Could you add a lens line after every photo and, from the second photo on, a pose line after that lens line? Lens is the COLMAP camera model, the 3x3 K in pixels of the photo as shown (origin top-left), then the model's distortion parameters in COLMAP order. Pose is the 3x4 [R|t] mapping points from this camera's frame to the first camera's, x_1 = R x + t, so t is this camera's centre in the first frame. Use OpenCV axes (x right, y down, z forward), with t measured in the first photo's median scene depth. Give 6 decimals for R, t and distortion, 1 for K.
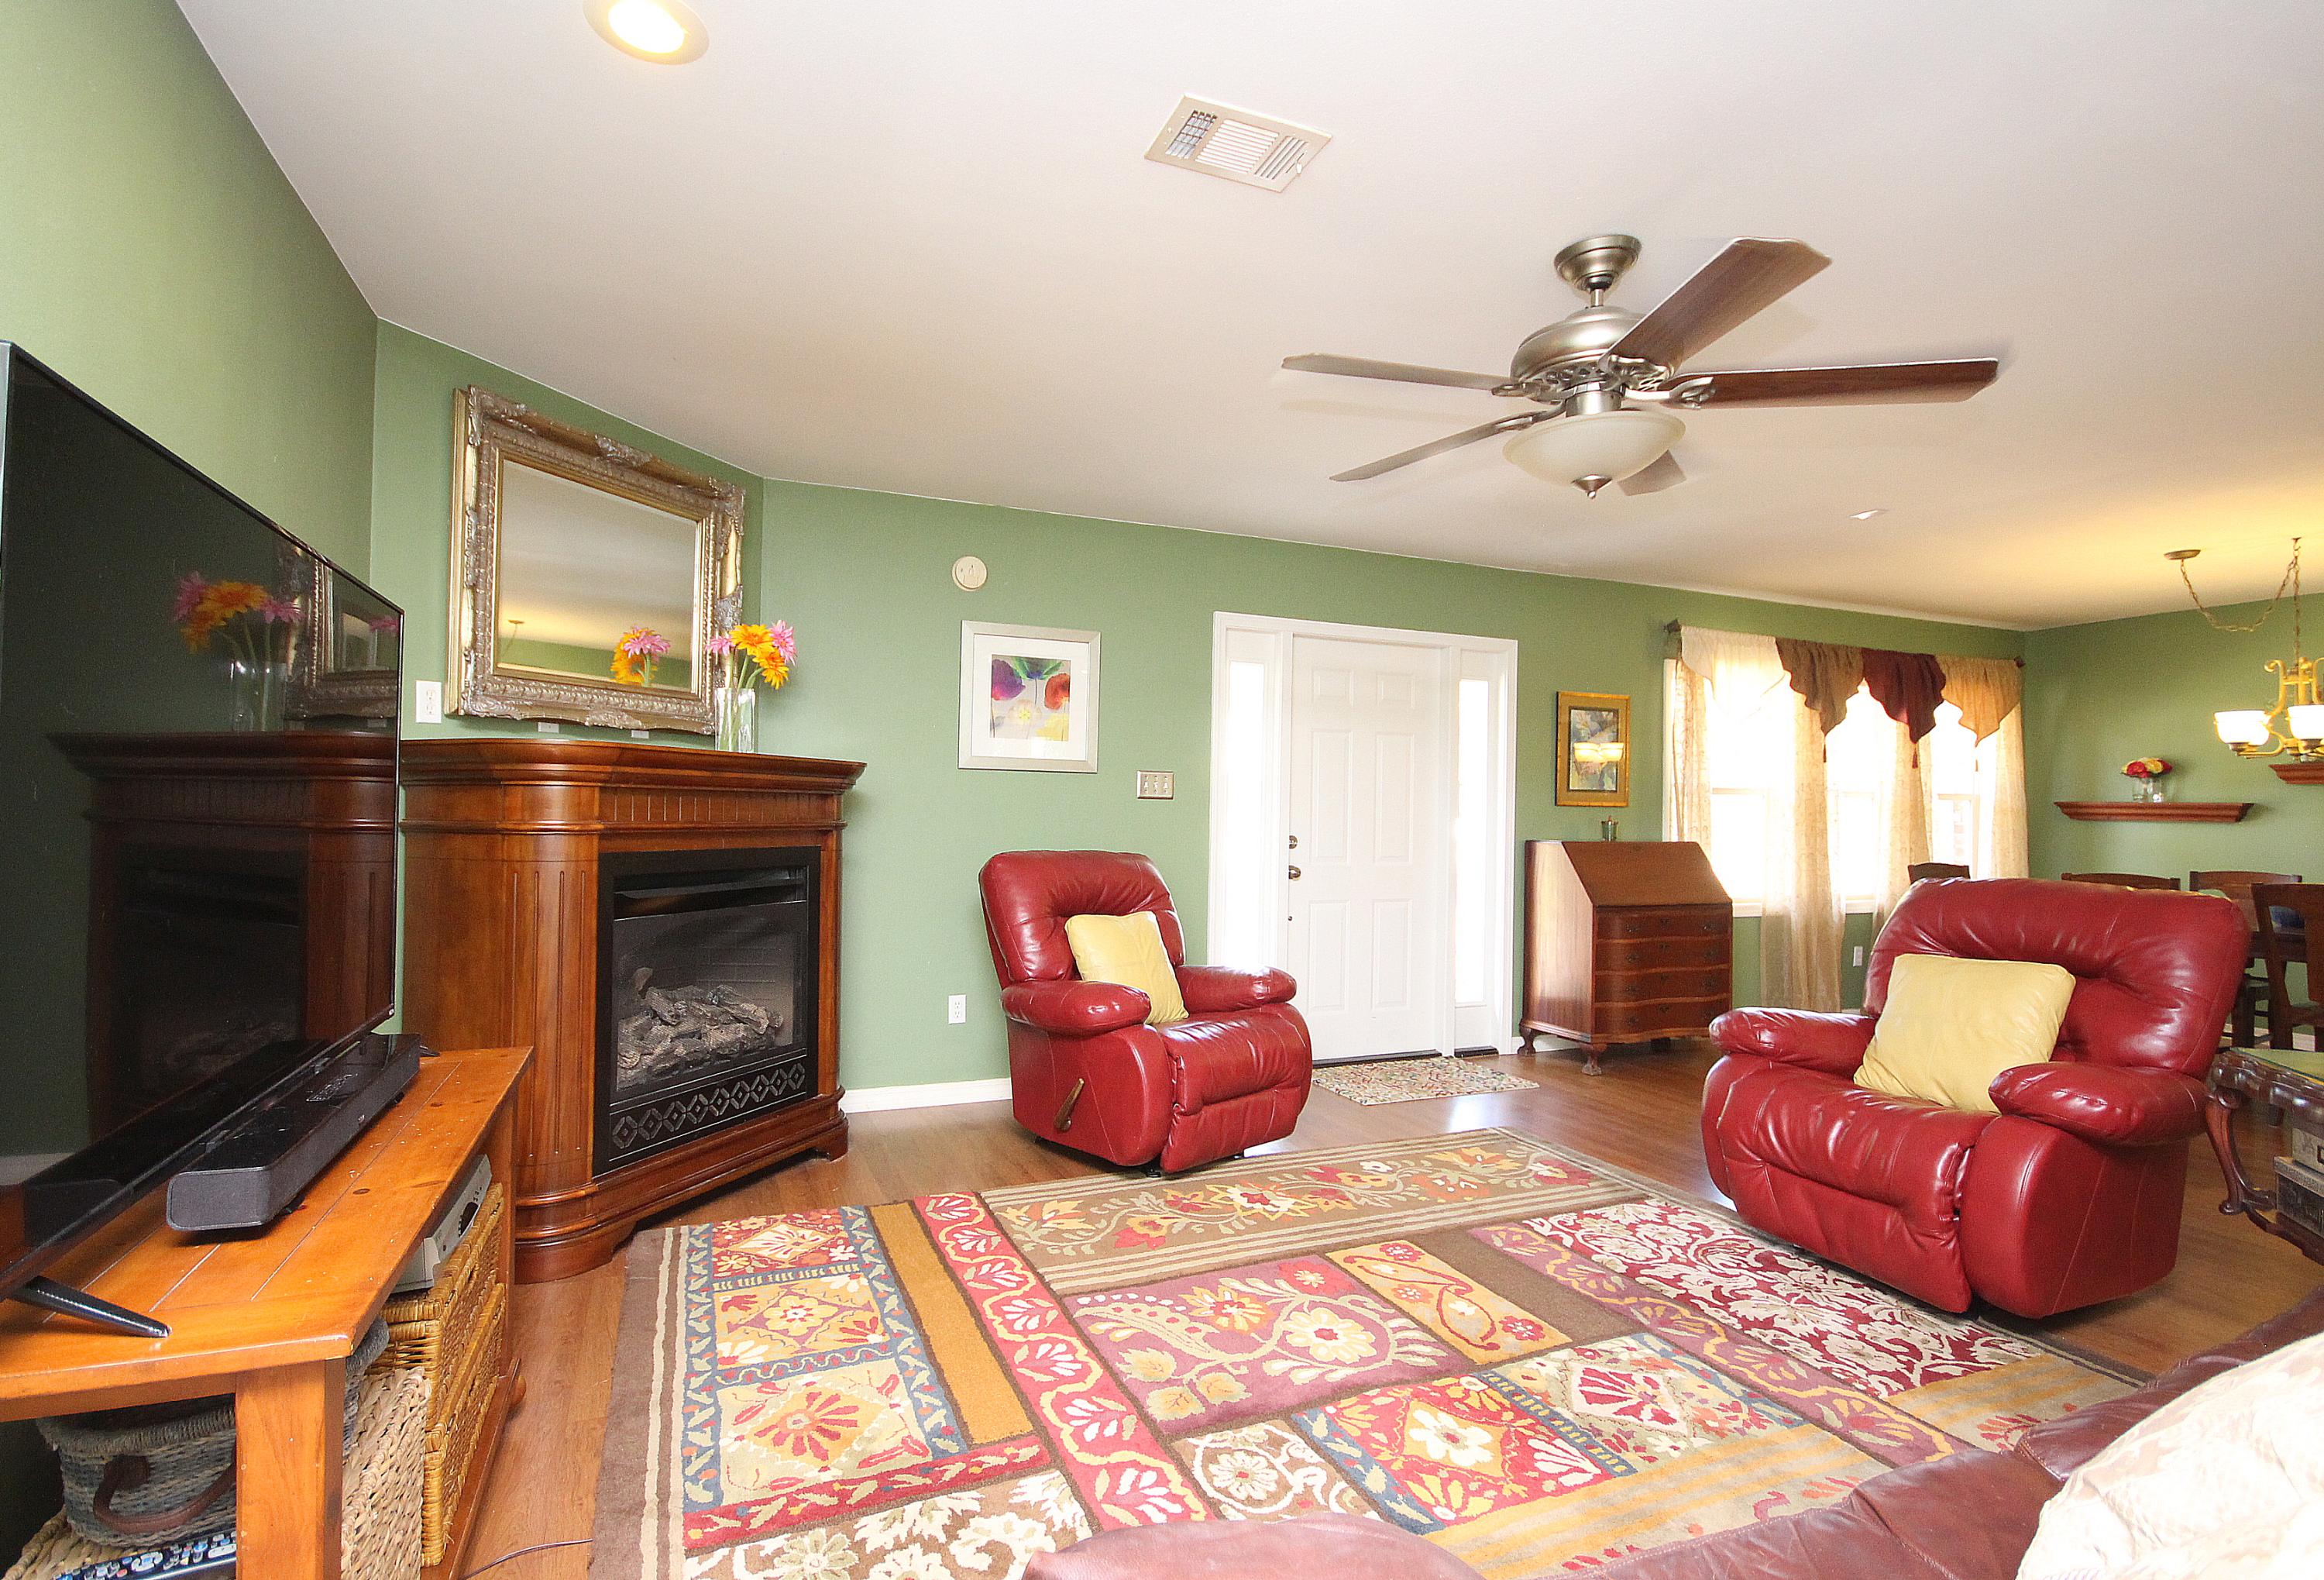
lens RADIAL K [[1099.7, 0, 1138.9], [0, 1099.7, 801.7], [0, 0, 1]] dist [-0.006894, -0.000794]
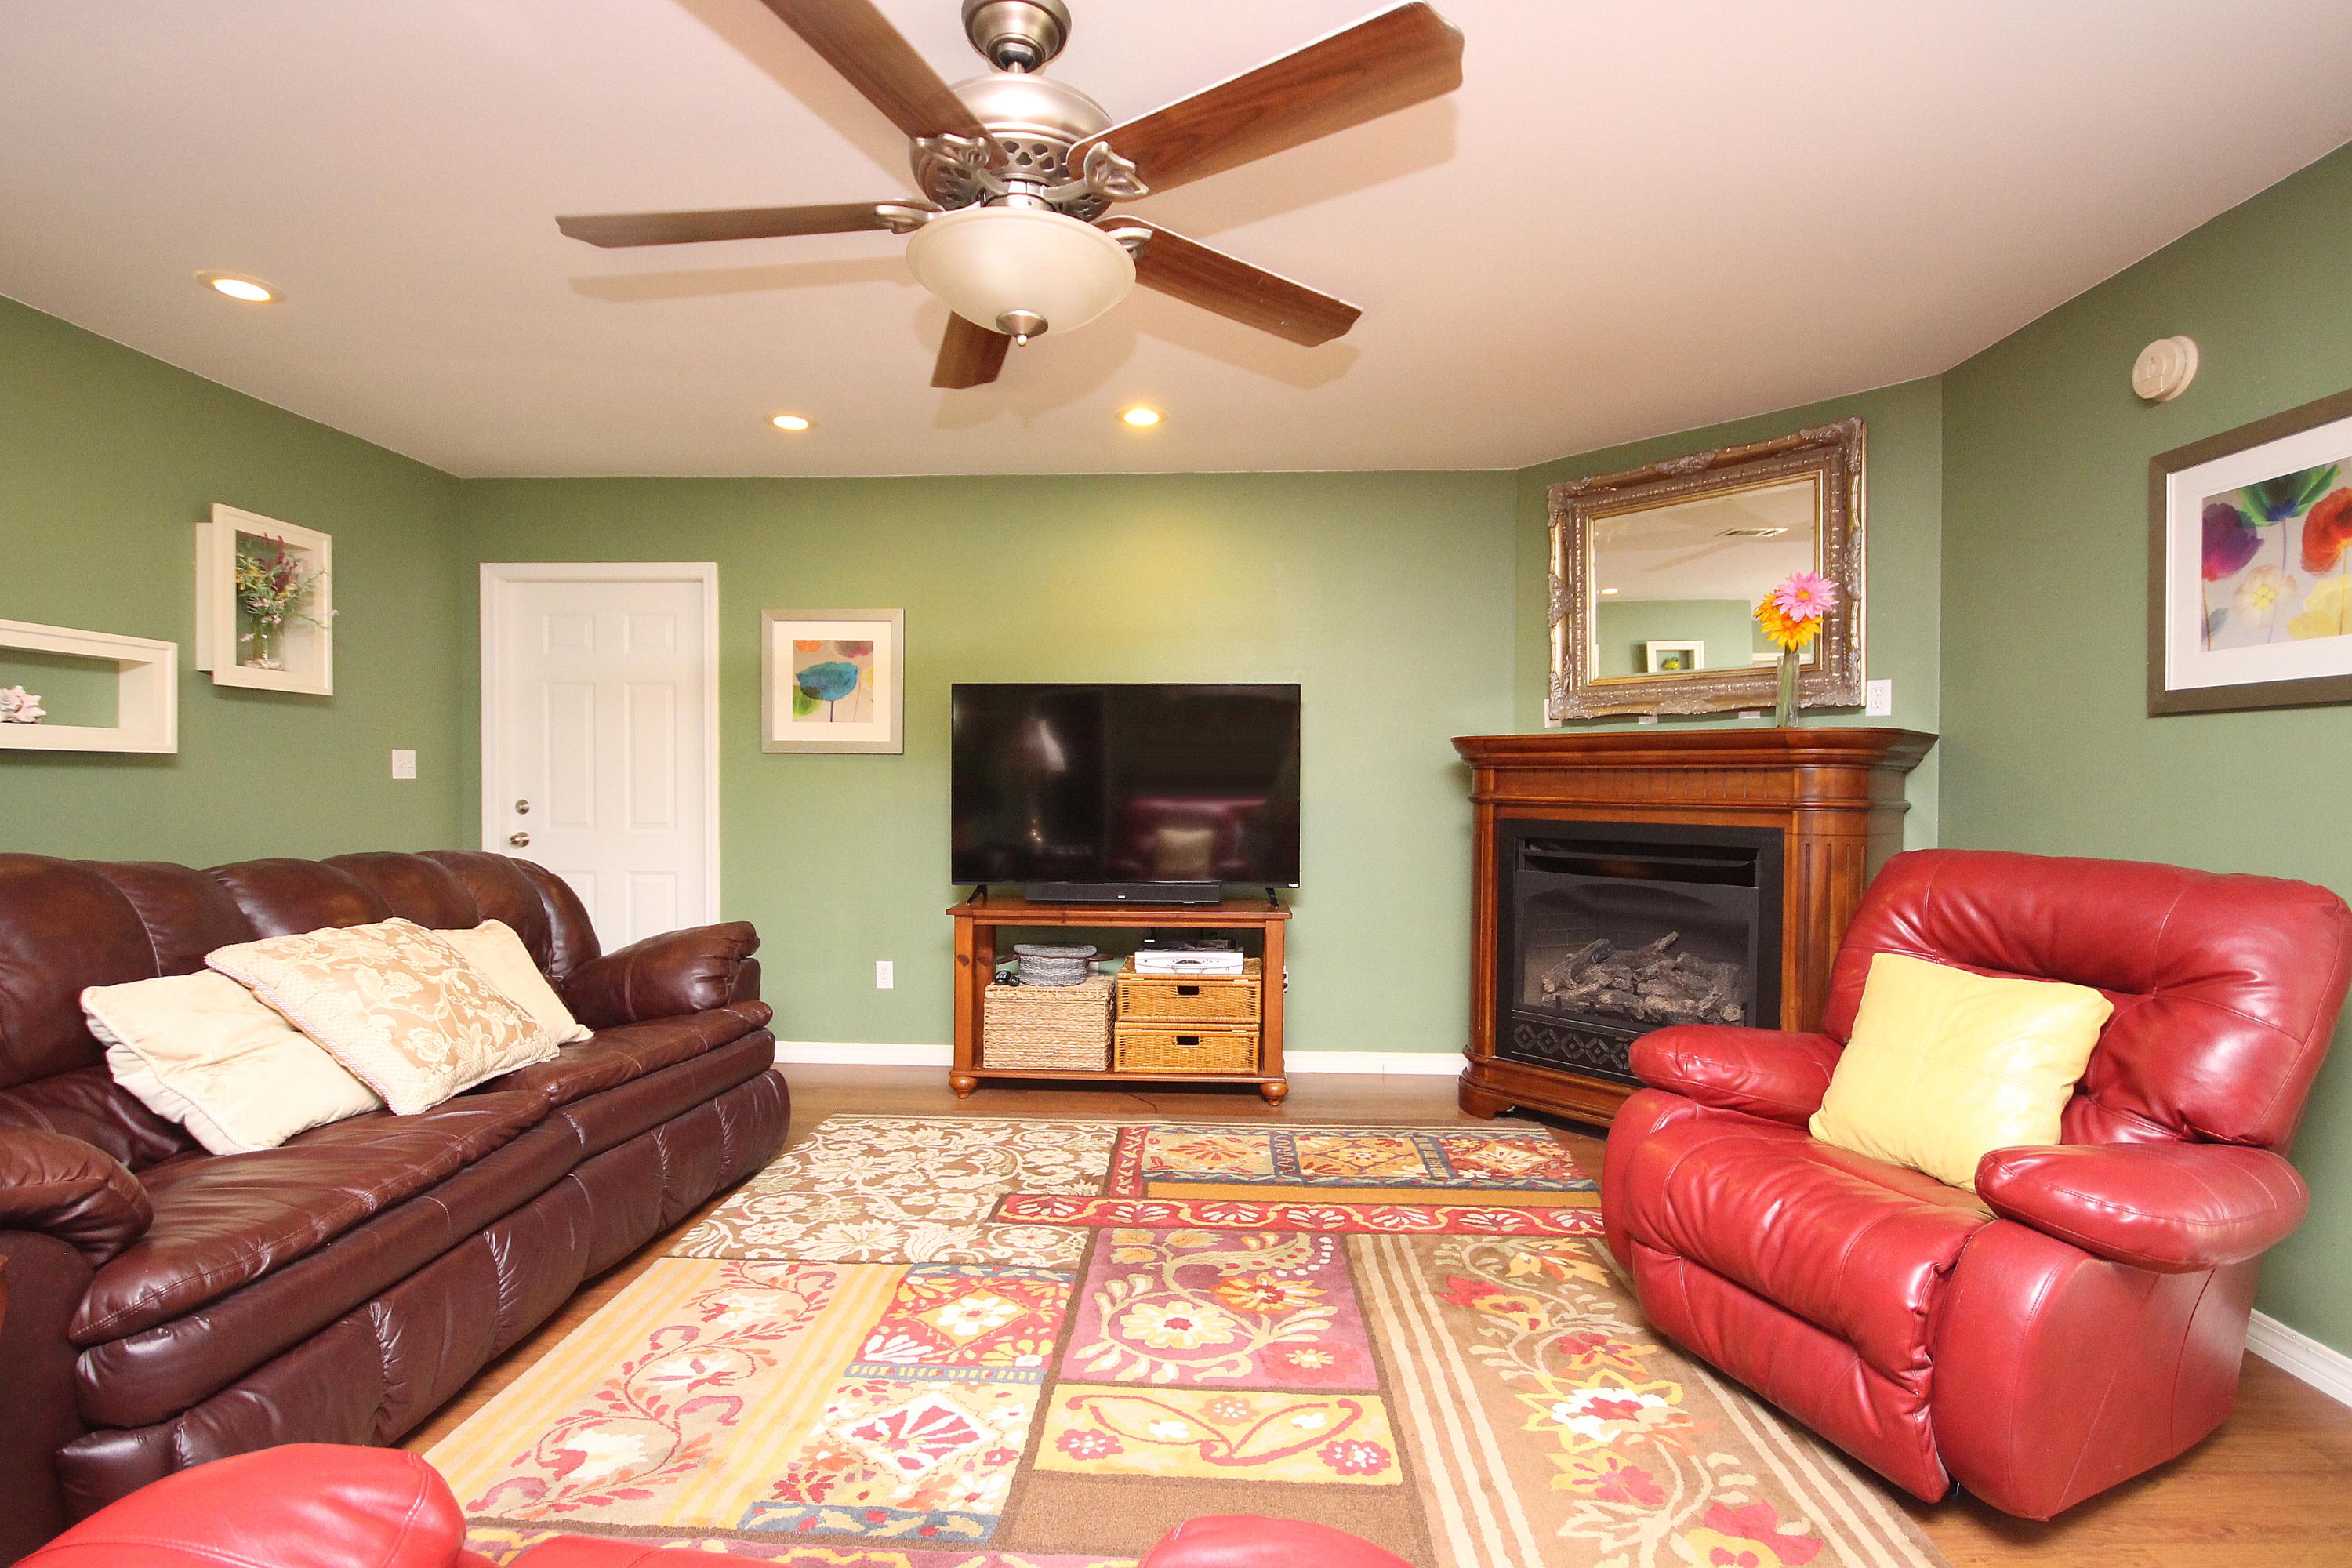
lens RADIAL K [[1089.3, 0, 1168.3], [0, 1089.3, 811.6], [0, 0, 1]] dist [-0.003124, -0.003317]
pose [[-0.432880, 0.009252, -0.901404, 0.822776], [-0.004983, 0.999907, 0.012656, 0.022632], [0.901438, 0.009970, -0.432794, 1.123899]]
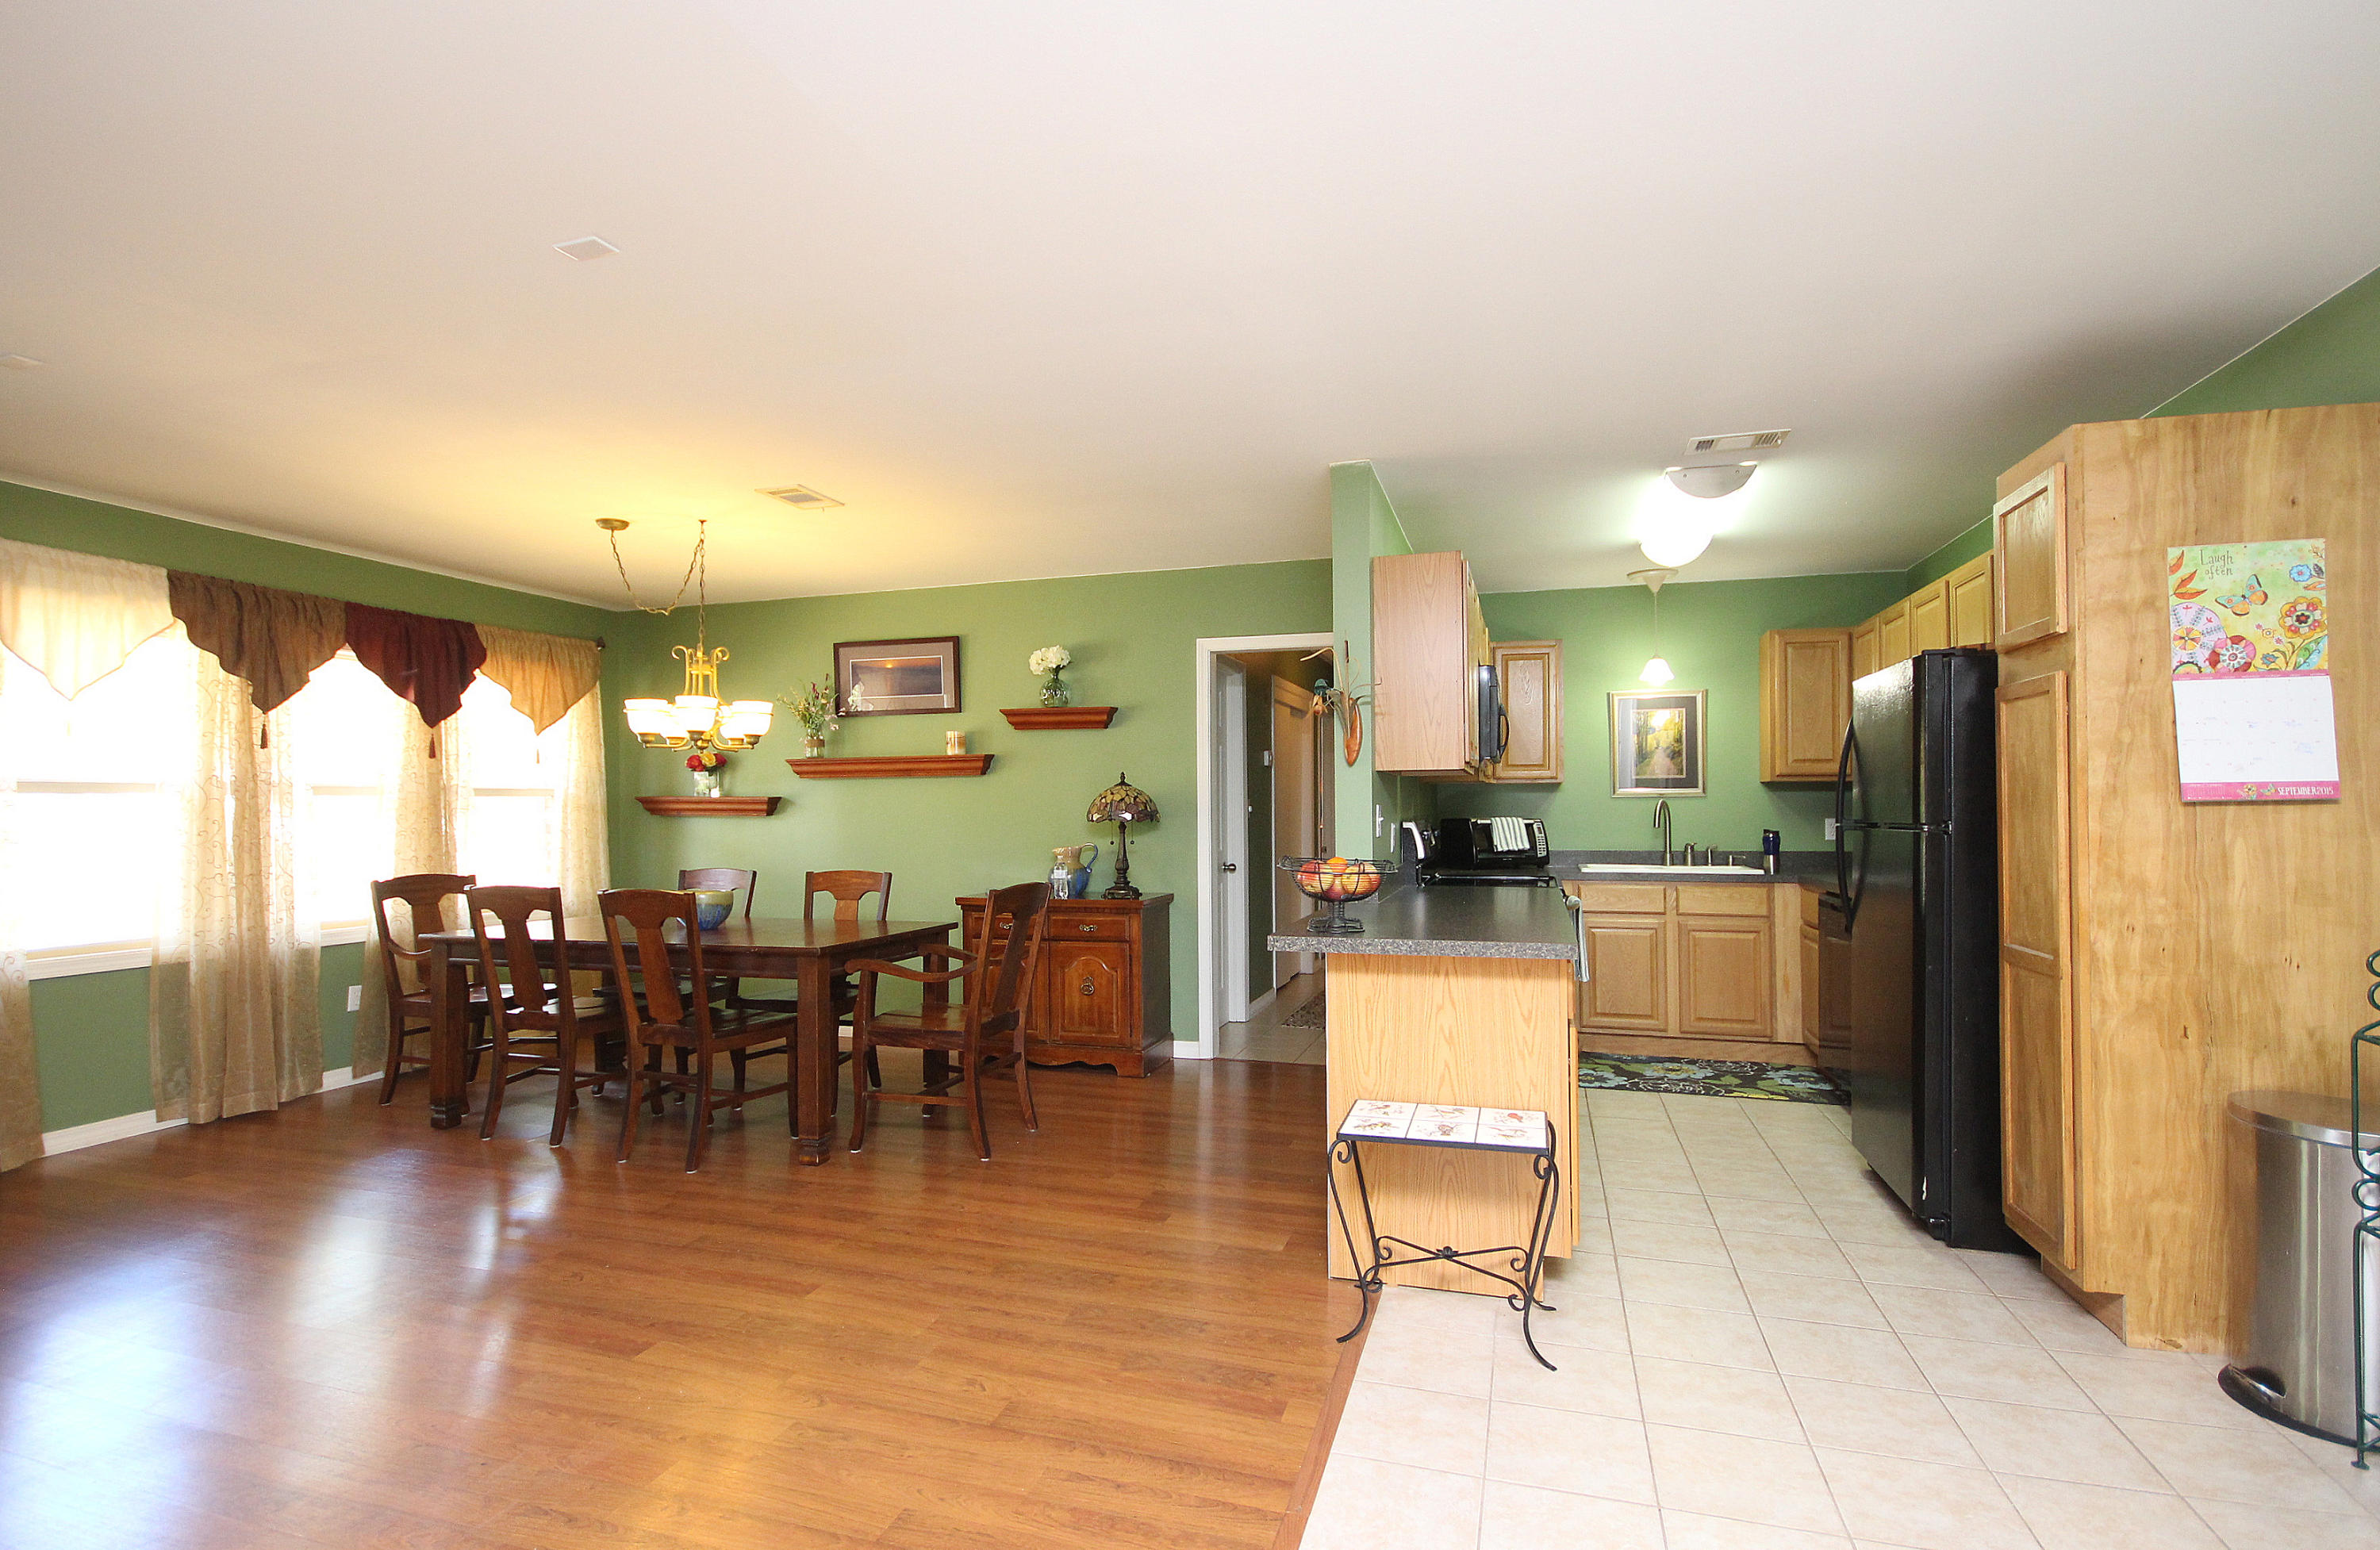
lens RADIAL K [[1130.5, 0, 1171.8], [0, 1130.5, 786.4], [0, 0, 1]] dist [-0.001655, -0.002869]
pose [[0.637852, -0.003357, 0.770152, 0.882434], [0.007685, 0.999968, -0.002007, -0.007739], [-0.770121, 0.007199, 0.637857, 0.084809]]
